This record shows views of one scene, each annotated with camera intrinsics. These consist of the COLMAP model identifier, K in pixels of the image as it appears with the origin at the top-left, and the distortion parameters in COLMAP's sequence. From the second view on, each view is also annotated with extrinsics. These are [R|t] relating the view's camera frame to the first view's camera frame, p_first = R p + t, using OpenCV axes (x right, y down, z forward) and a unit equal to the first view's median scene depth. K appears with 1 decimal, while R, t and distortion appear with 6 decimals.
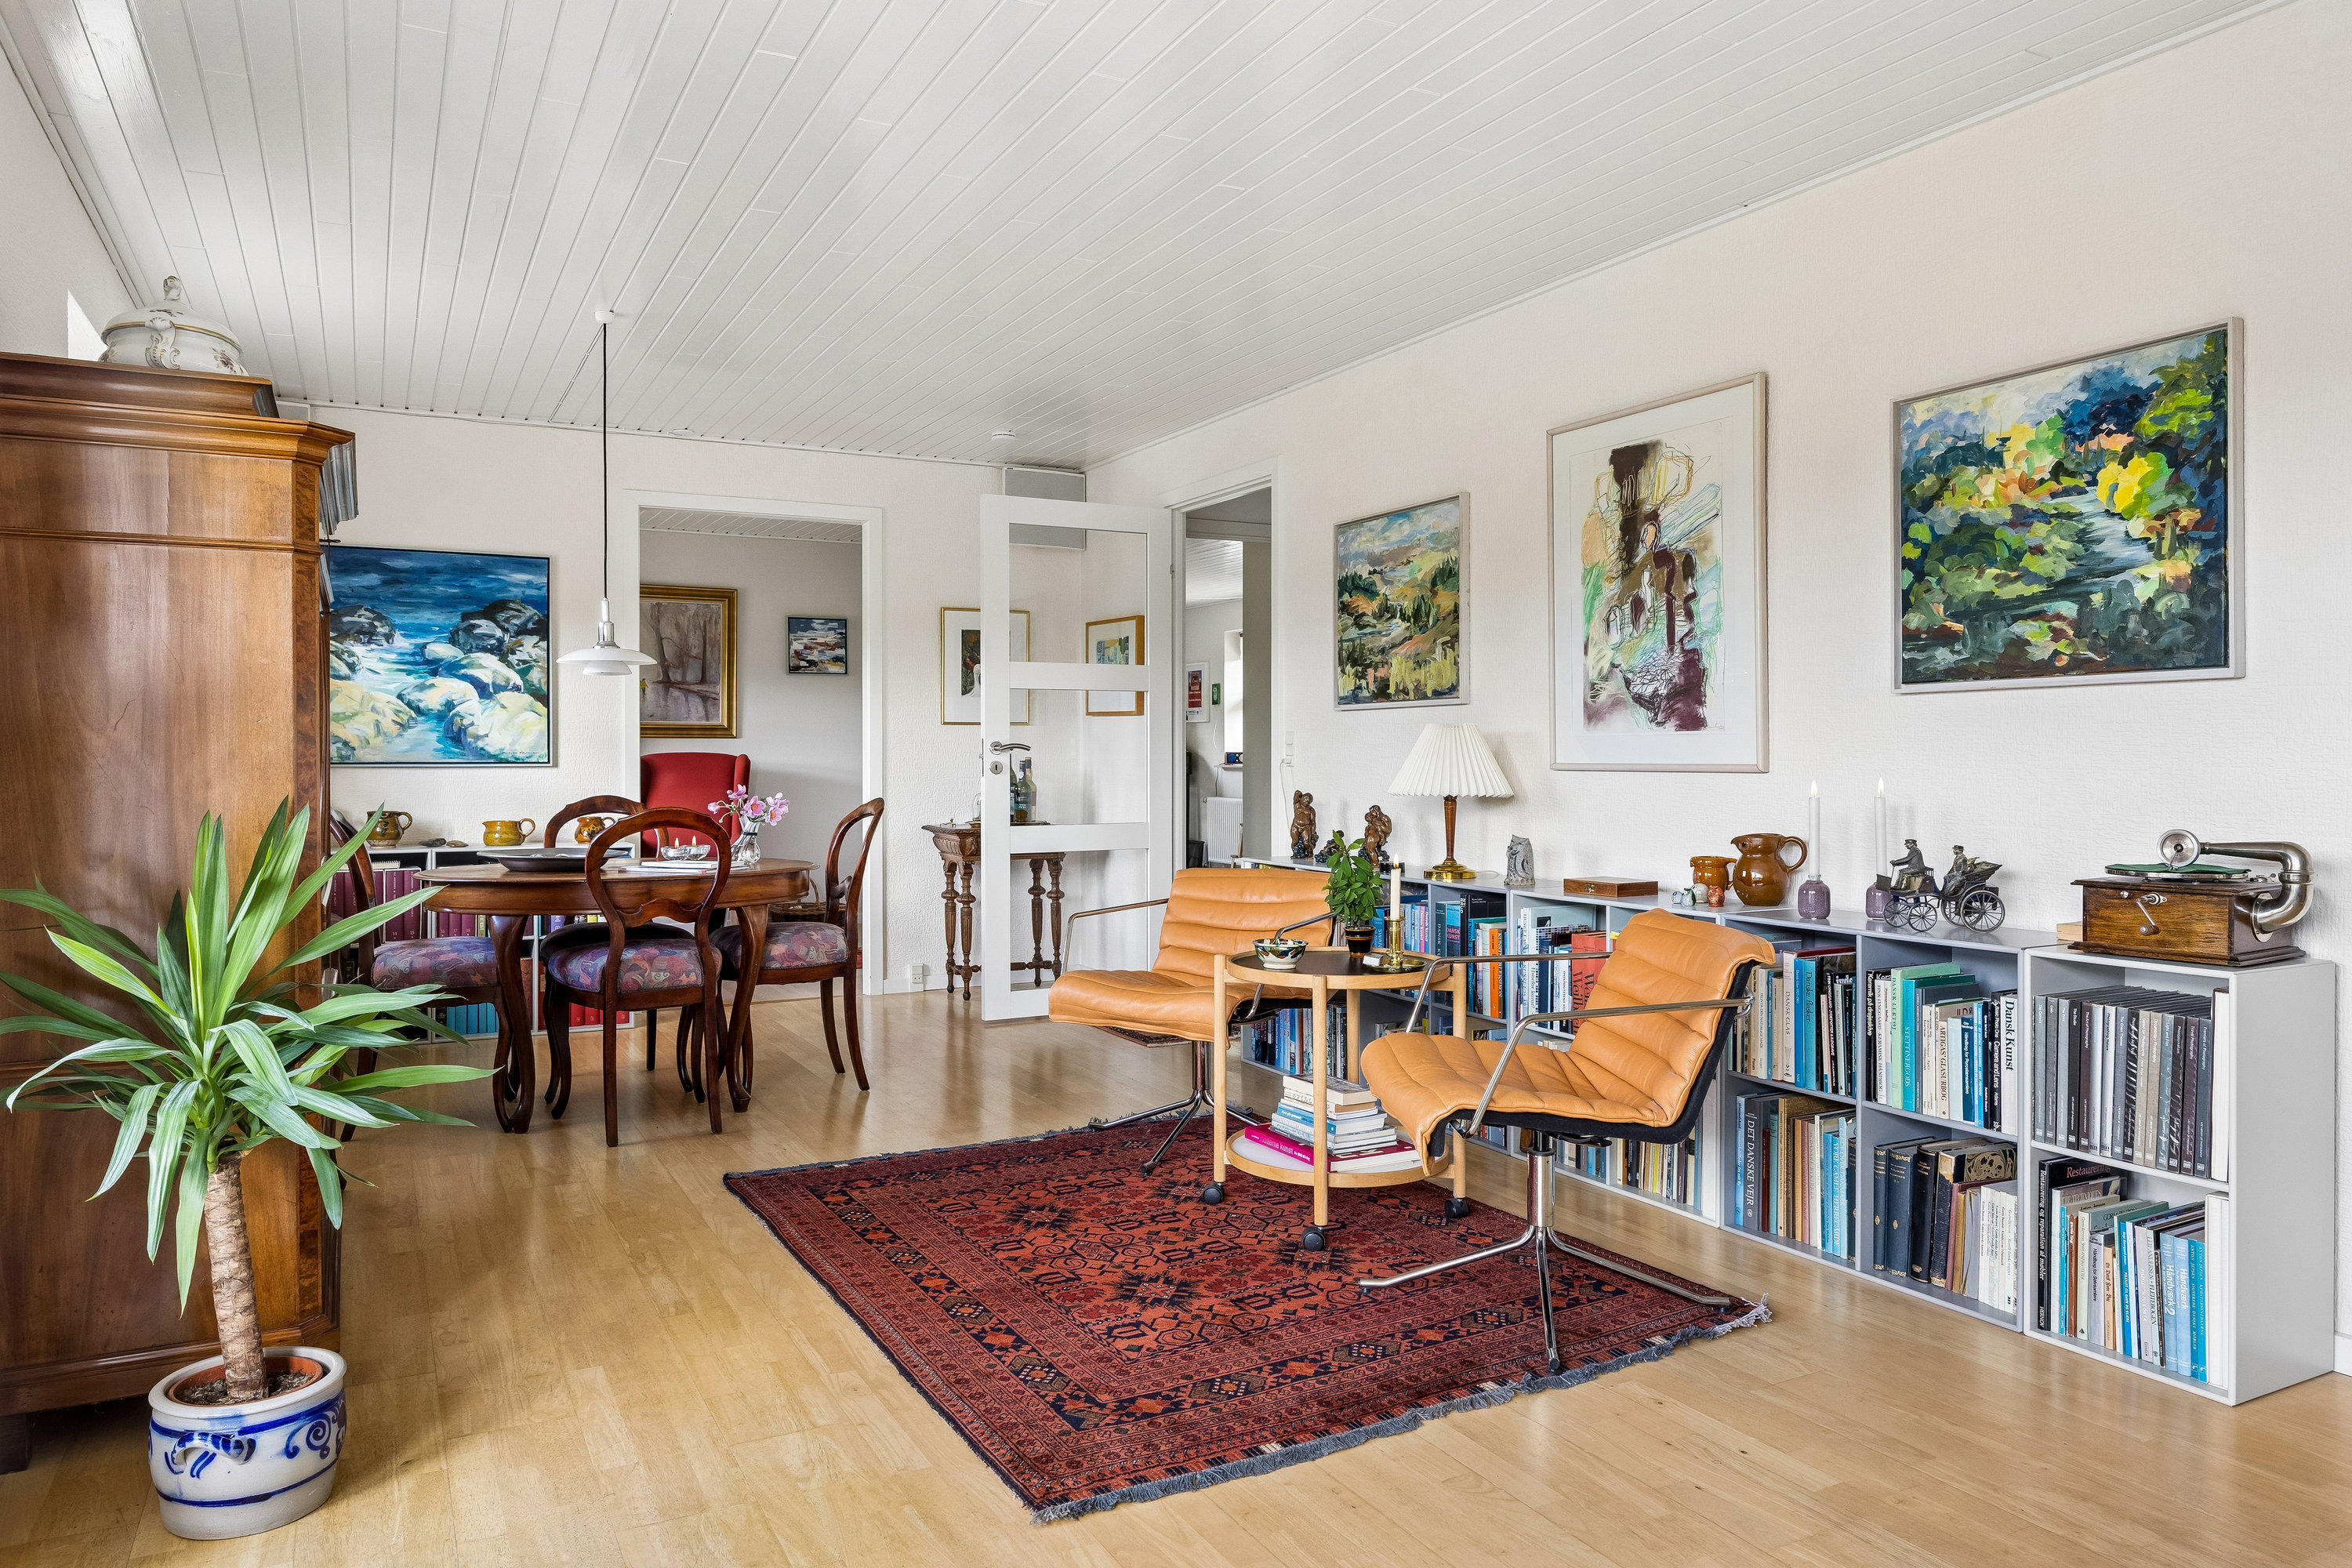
lens RADIAL K [[1549.1, 0, 1176.0], [0, 1549.1, 784.0], [0, 0, 1]] dist [0.002296, 0.000840]
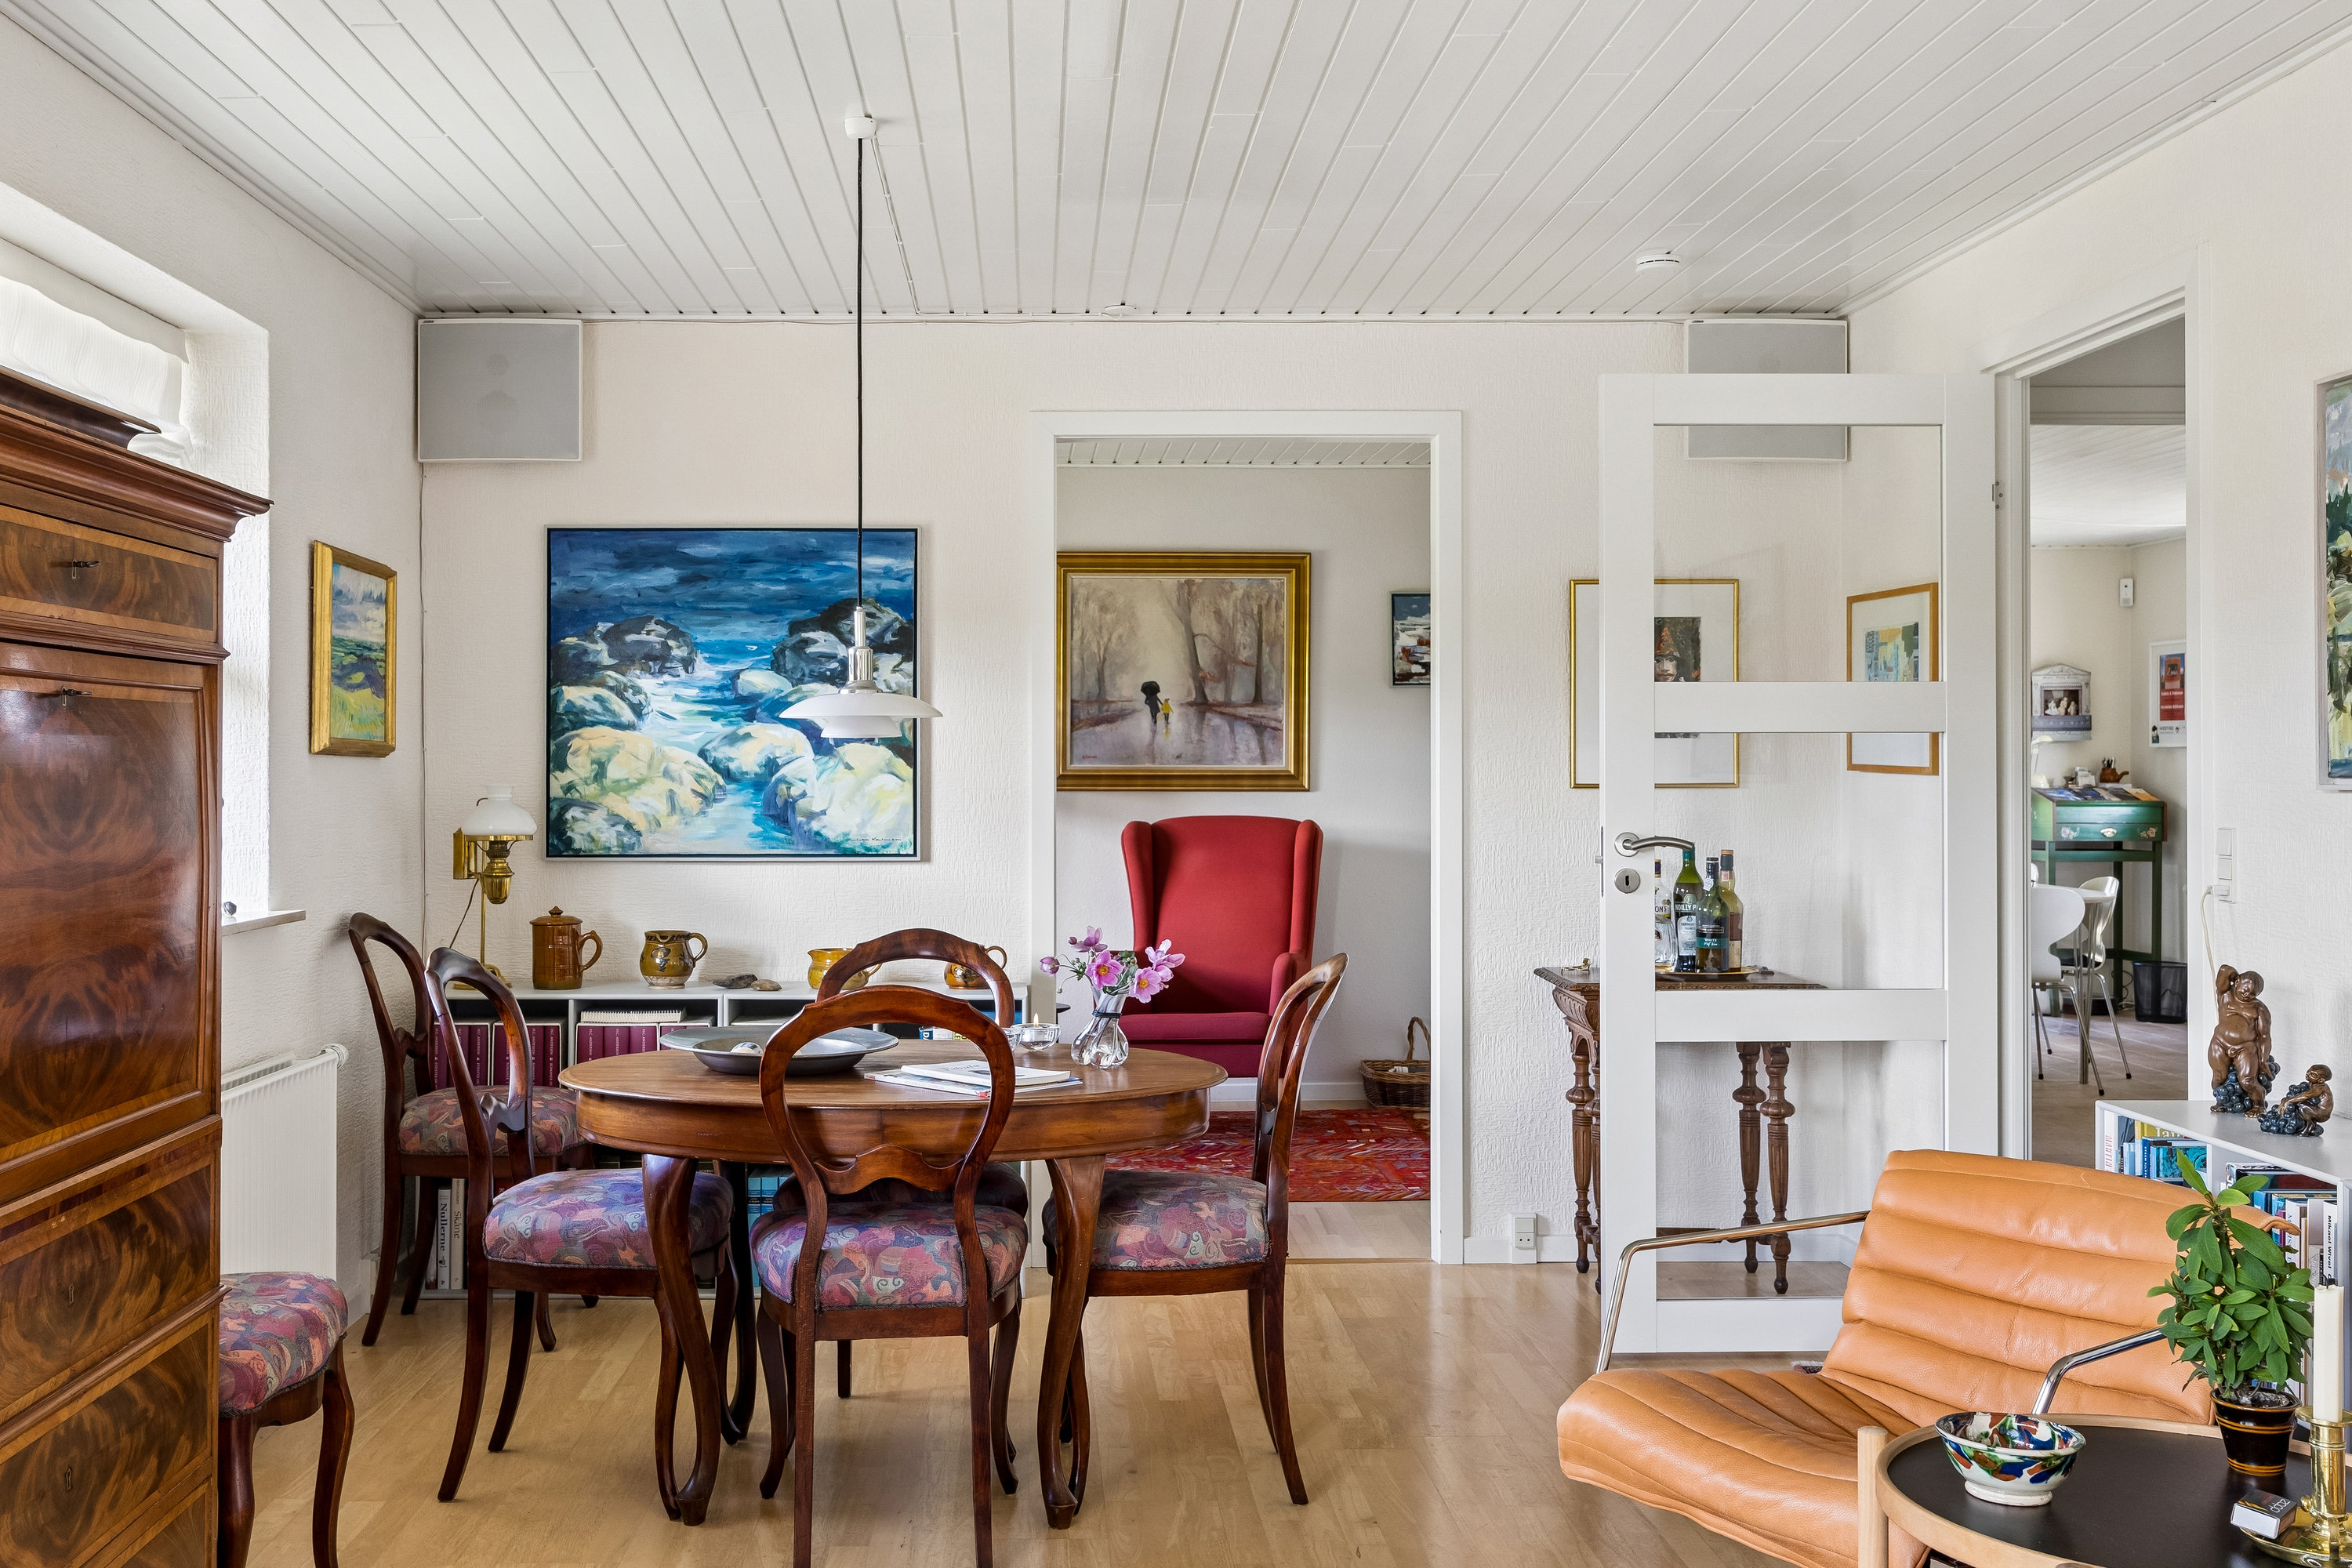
lens RADIAL K [[2173.9, 0, 1174.8], [0, 2173.9, 740.1], [0, 0, 1]] dist [-0.000721, 0.006241]
pose [[0.889487, -0.000093, -0.456961, 0.092999], [-0.009138, 0.999796, -0.017991, -0.046743], [0.456869, 0.020178, 0.889305, 0.272784]]
